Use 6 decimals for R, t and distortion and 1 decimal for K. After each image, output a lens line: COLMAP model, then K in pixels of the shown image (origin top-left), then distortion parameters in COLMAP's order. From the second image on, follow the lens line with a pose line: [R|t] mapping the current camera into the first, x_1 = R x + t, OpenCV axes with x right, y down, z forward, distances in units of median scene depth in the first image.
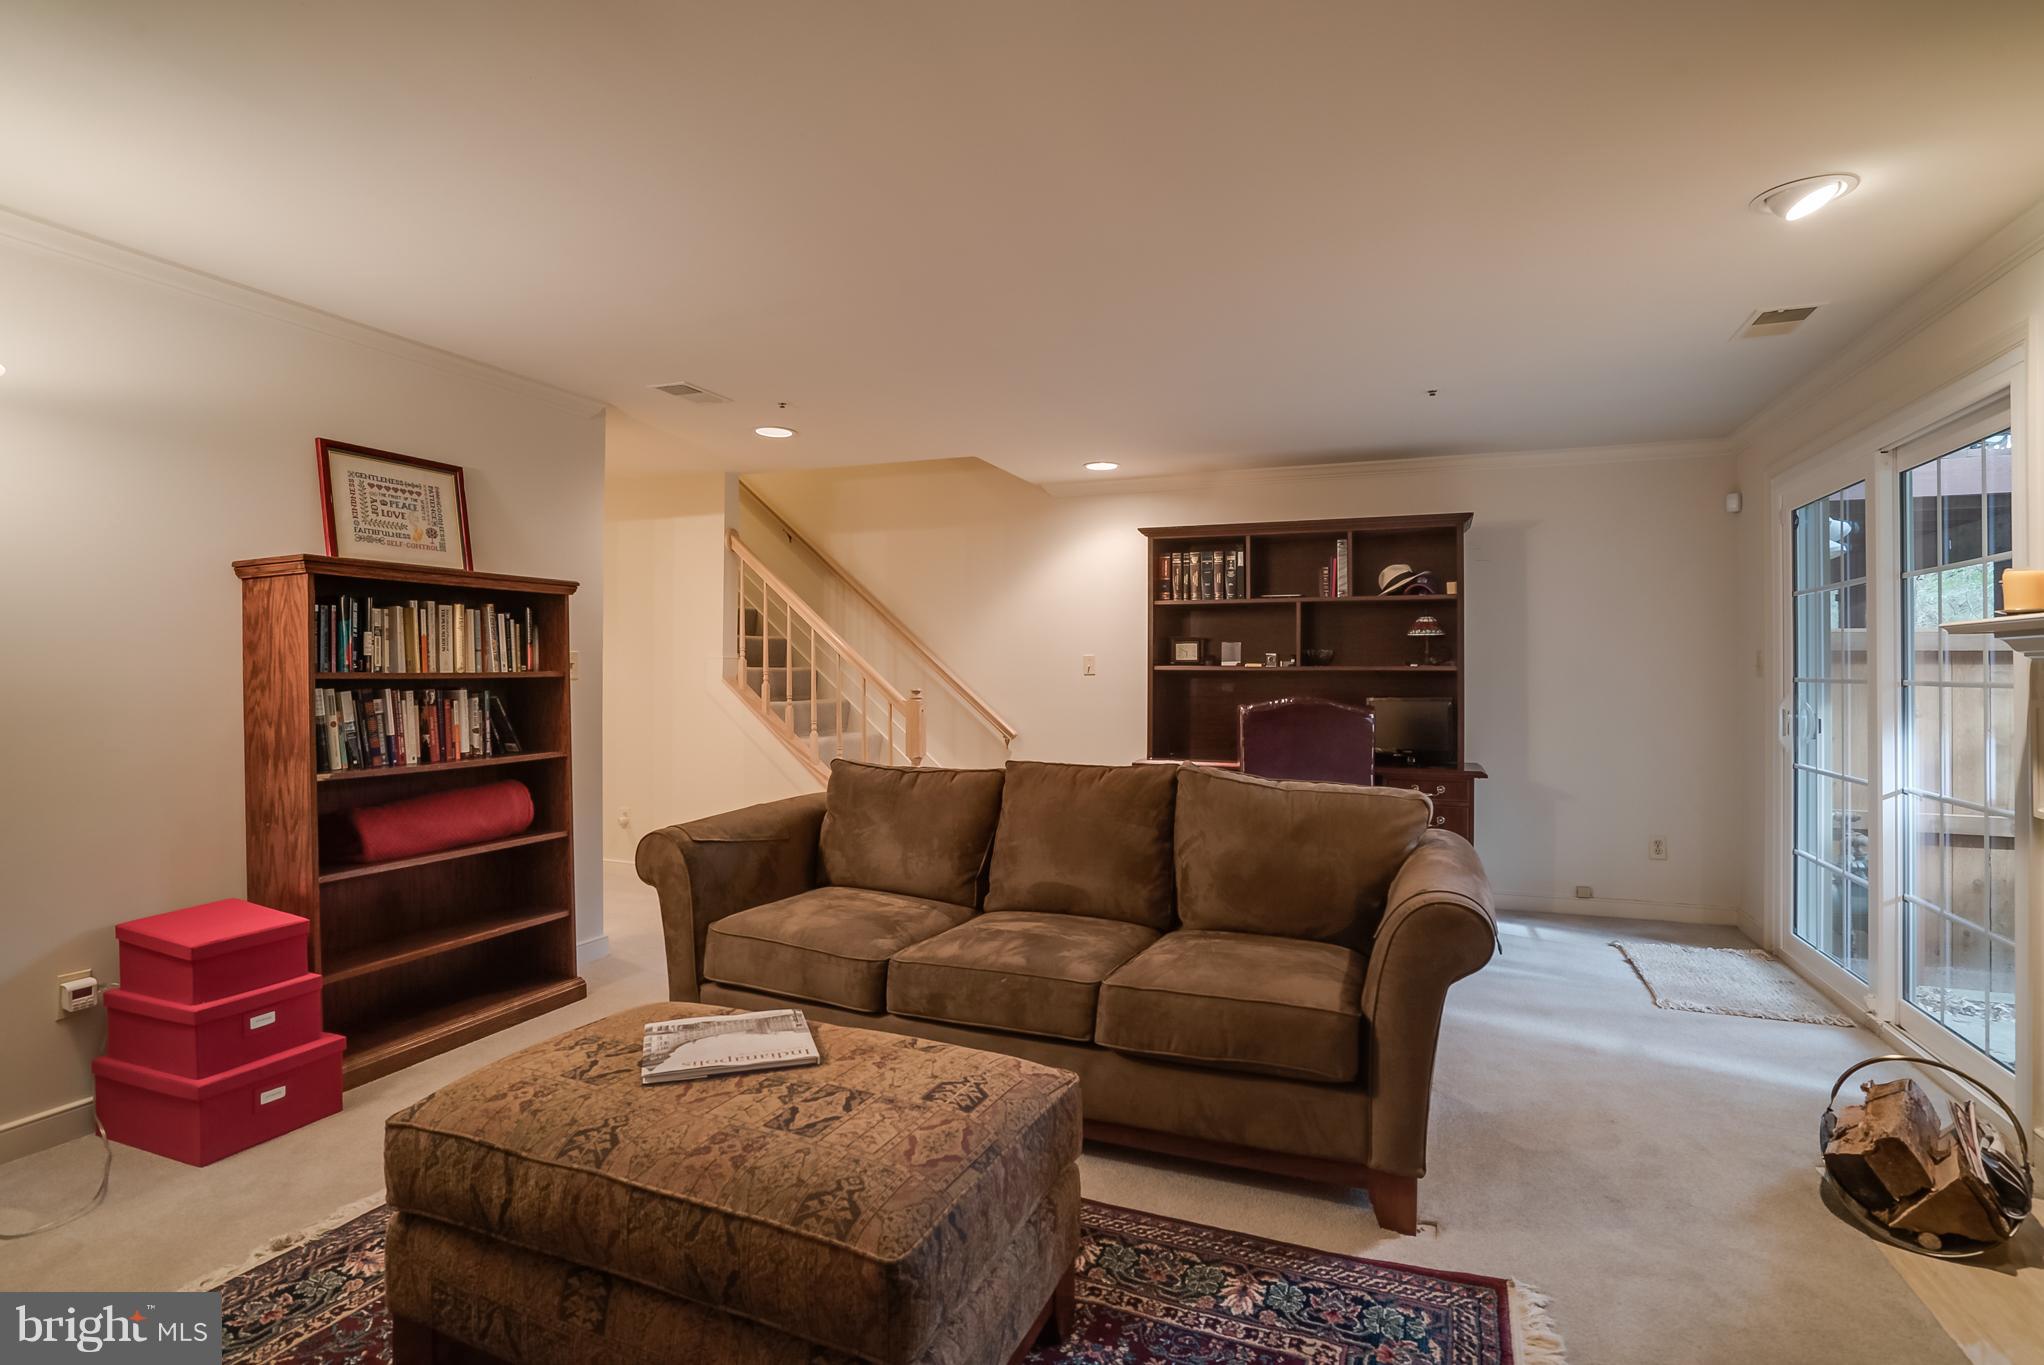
lens RADIAL K [[983.7, 0, 1018.3], [0, 983.7, 684.8], [0, 0, 1]] dist [-0.019129, 0.000152]
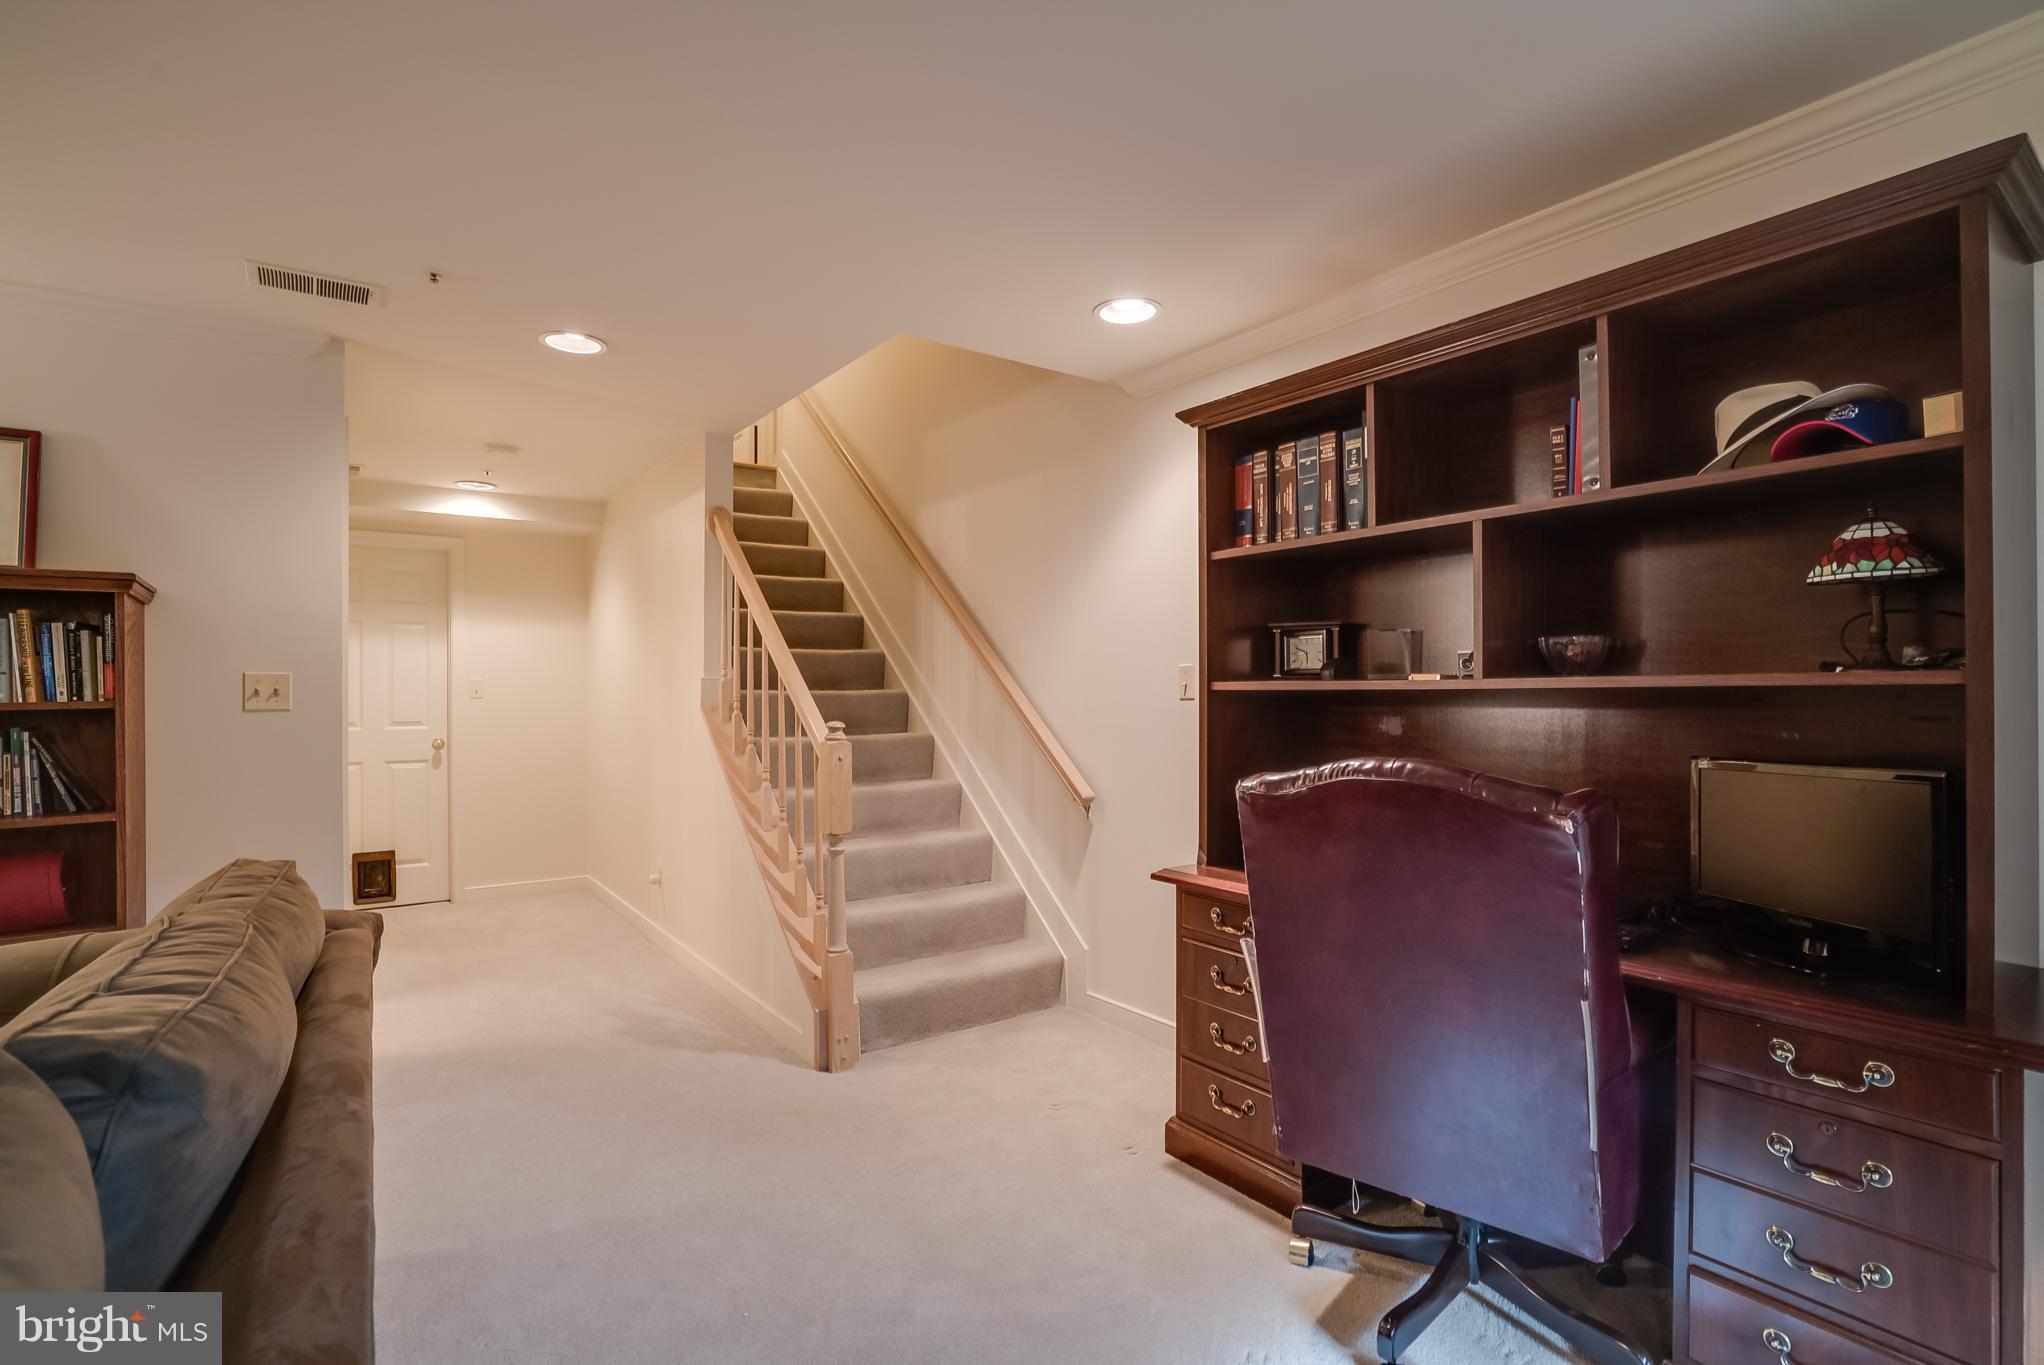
lens RADIAL K [[934.8, 0, 1023.3], [0, 934.8, 705.6], [0, 0, 1]] dist [-0.019511, 0.000181]
pose [[0.853599, 0.001836, -0.520927, 0.464614], [0.001486, 0.999981, 0.005960, -0.013801], [0.520928, -0.005862, 0.853580, 0.815024]]
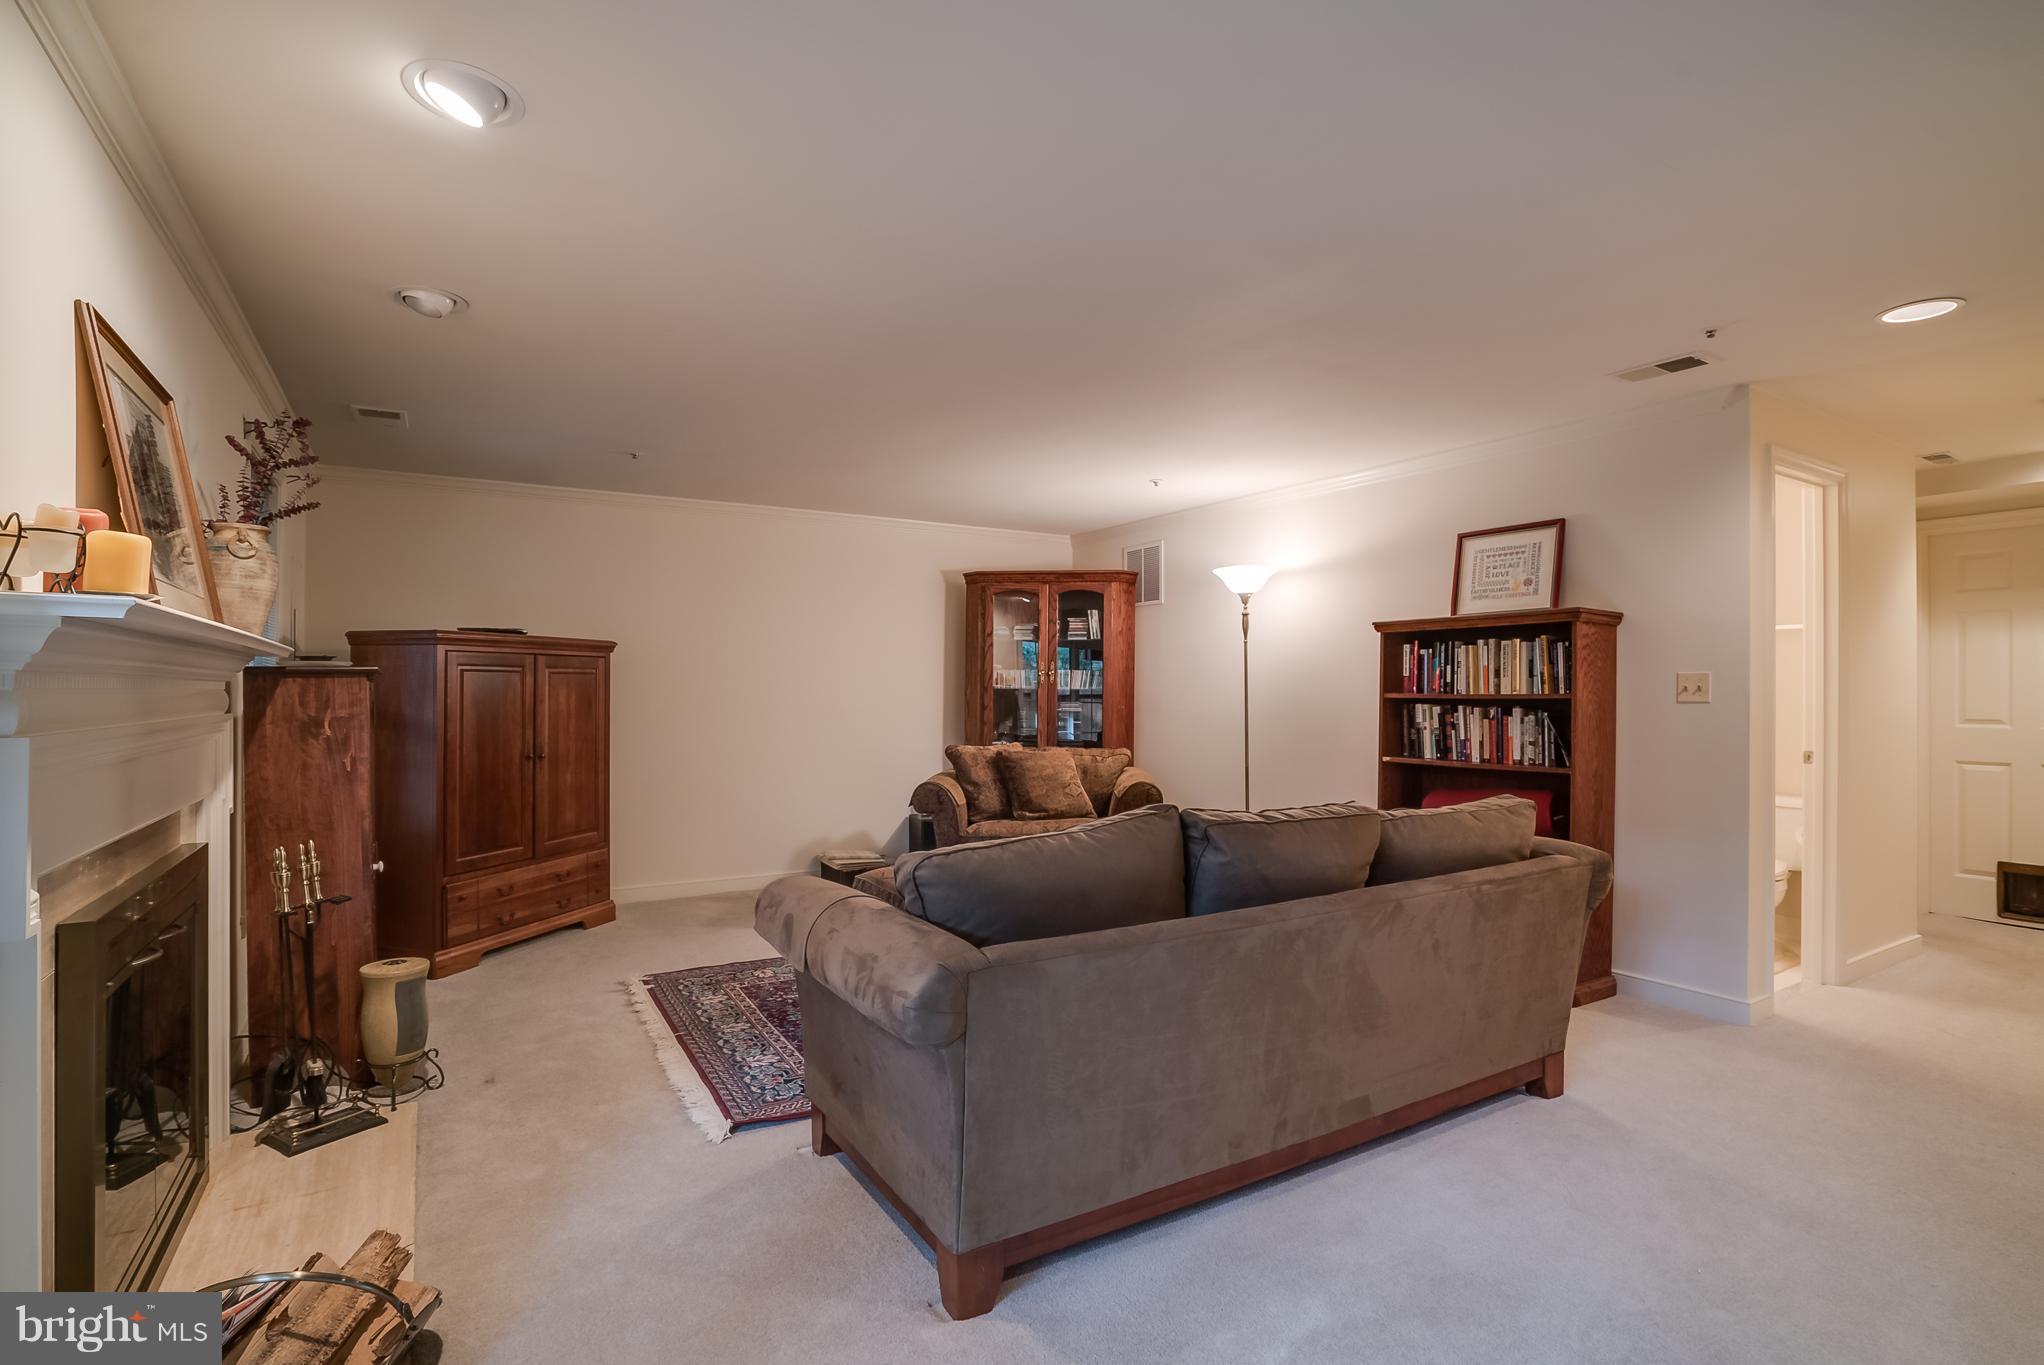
lens RADIAL K [[983.7, 0, 1018.3], [0, 983.7, 684.8], [0, 0, 1]] dist [-0.019129, 0.000152]
pose [[-0.598687, 0.000704, -0.800983, 0.777956], [-0.008088, 0.999943, 0.006925, -0.027243], [0.800942, 0.010624, -0.598648, 1.213477]]
